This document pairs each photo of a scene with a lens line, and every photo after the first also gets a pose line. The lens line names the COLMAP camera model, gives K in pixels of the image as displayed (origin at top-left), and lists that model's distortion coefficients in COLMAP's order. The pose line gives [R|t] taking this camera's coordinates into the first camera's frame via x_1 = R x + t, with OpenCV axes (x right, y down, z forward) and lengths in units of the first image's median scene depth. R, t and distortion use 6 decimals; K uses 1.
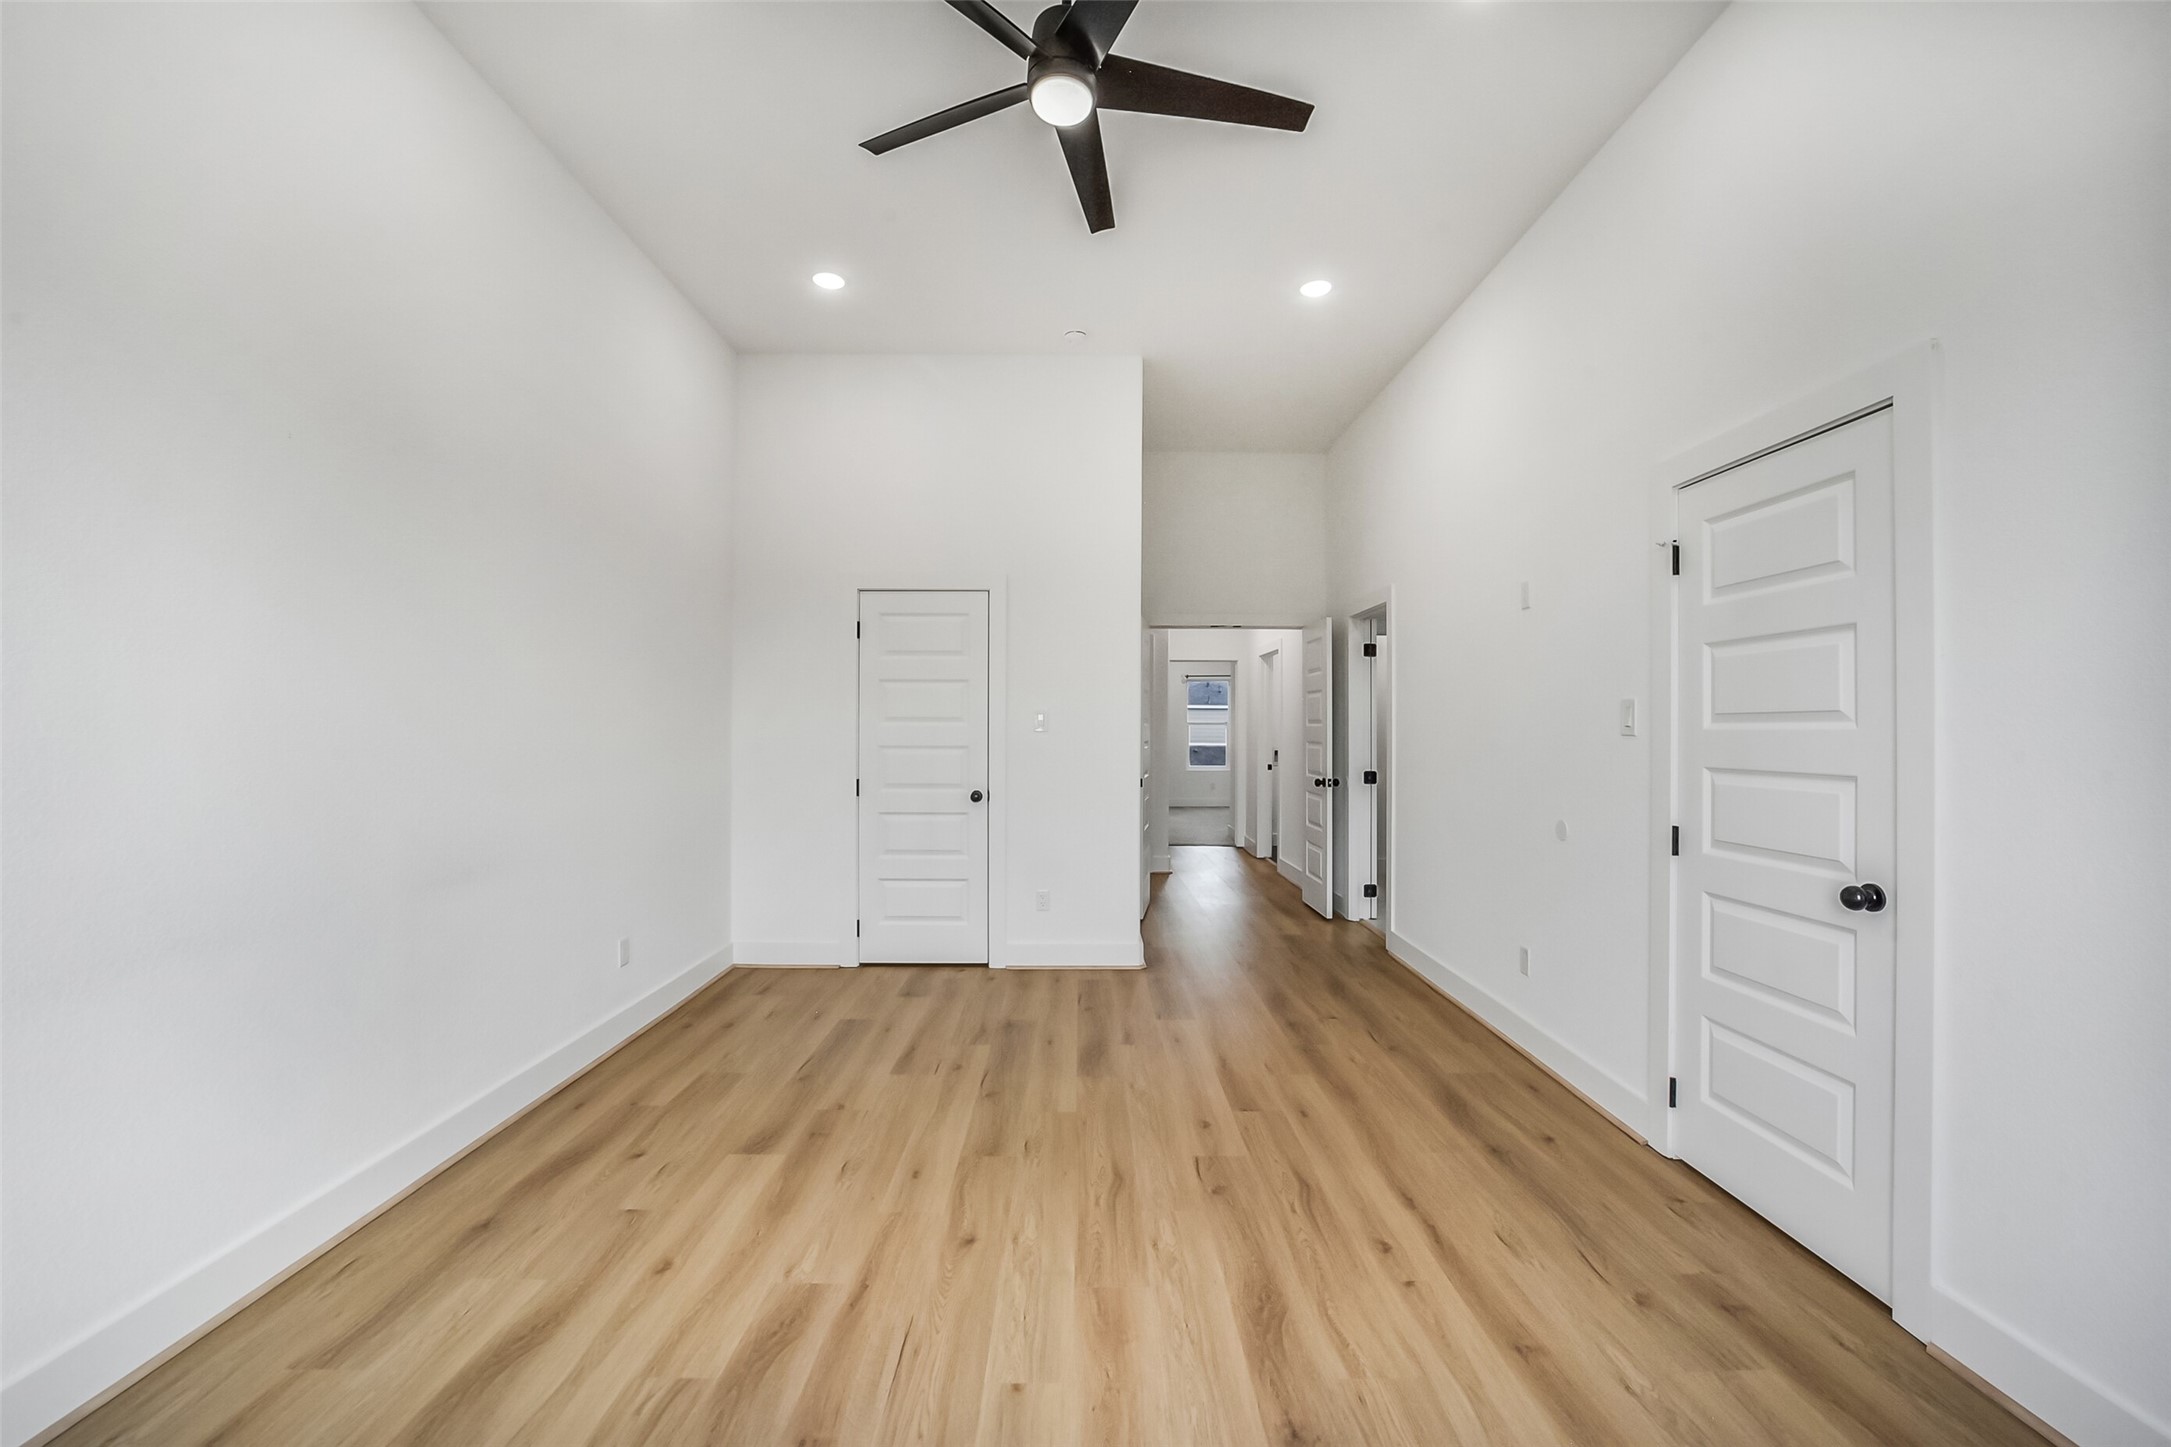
lens RADIAL K [[865.3, 0, 1076.1], [0, 865.3, 727.4], [0, 0, 1]] dist [-0.001160, -0.000080]
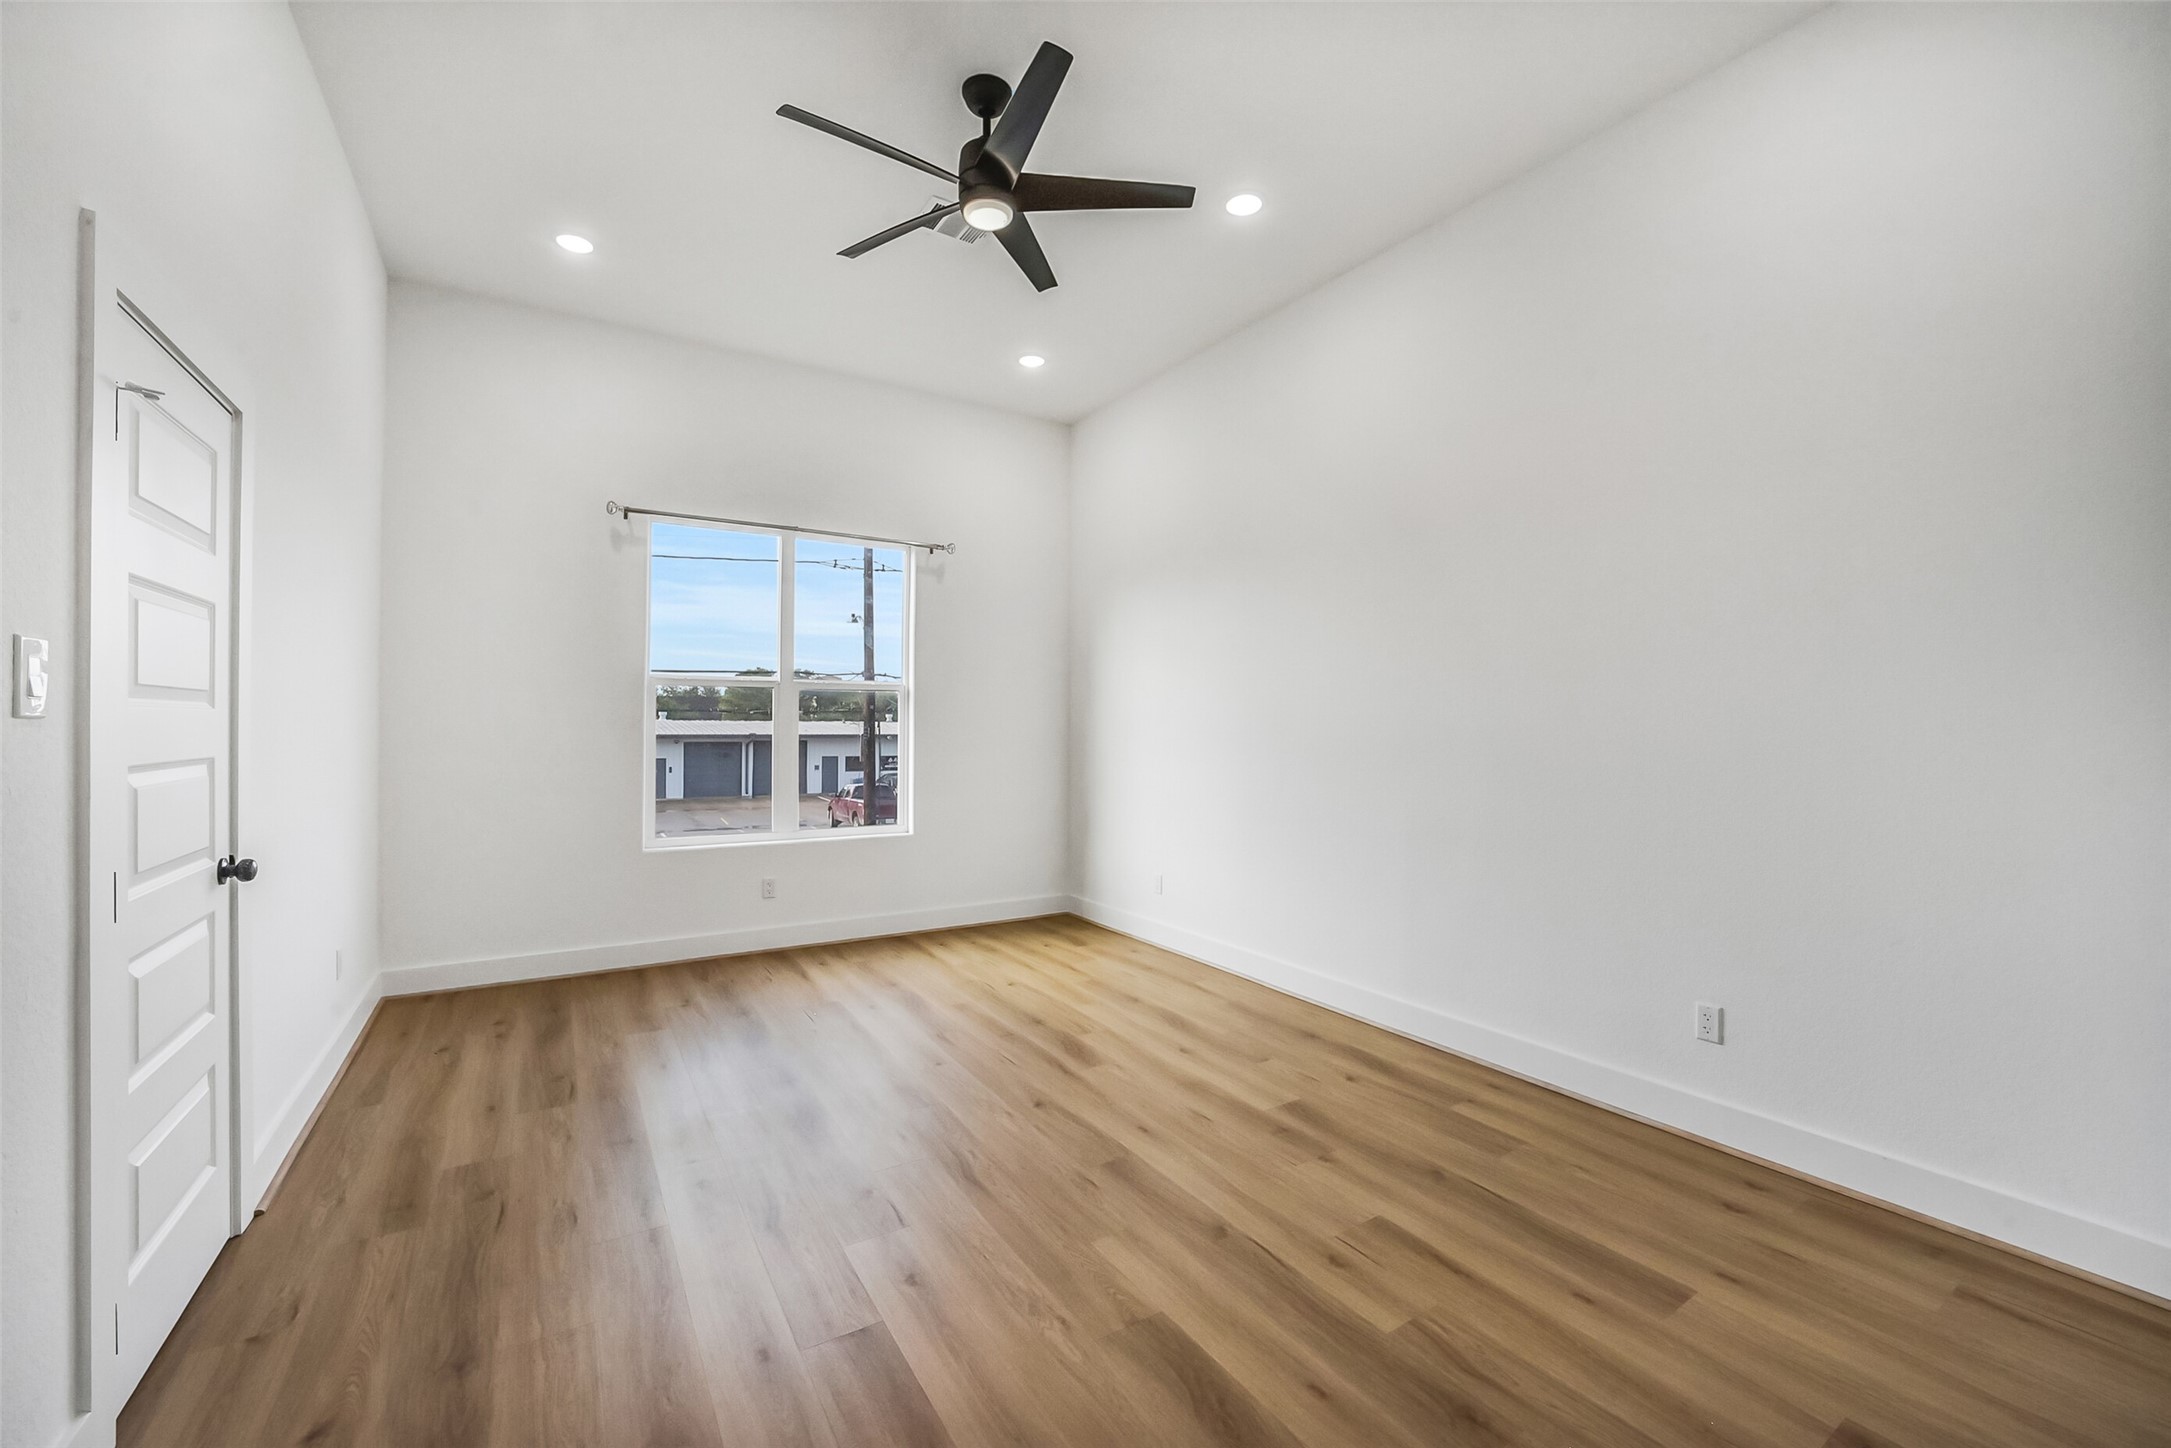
lens RADIAL K [[865.3, 0, 1075.2], [0, 865.3, 729.0], [0, 0, 1]] dist [-0.001160, -0.000080]
pose [[-0.851044, -0.006458, -0.525055, 0.404721], [-0.005334, 0.999979, -0.003653, 0.018581], [0.525068, -0.000308, -0.851060, 1.656244]]
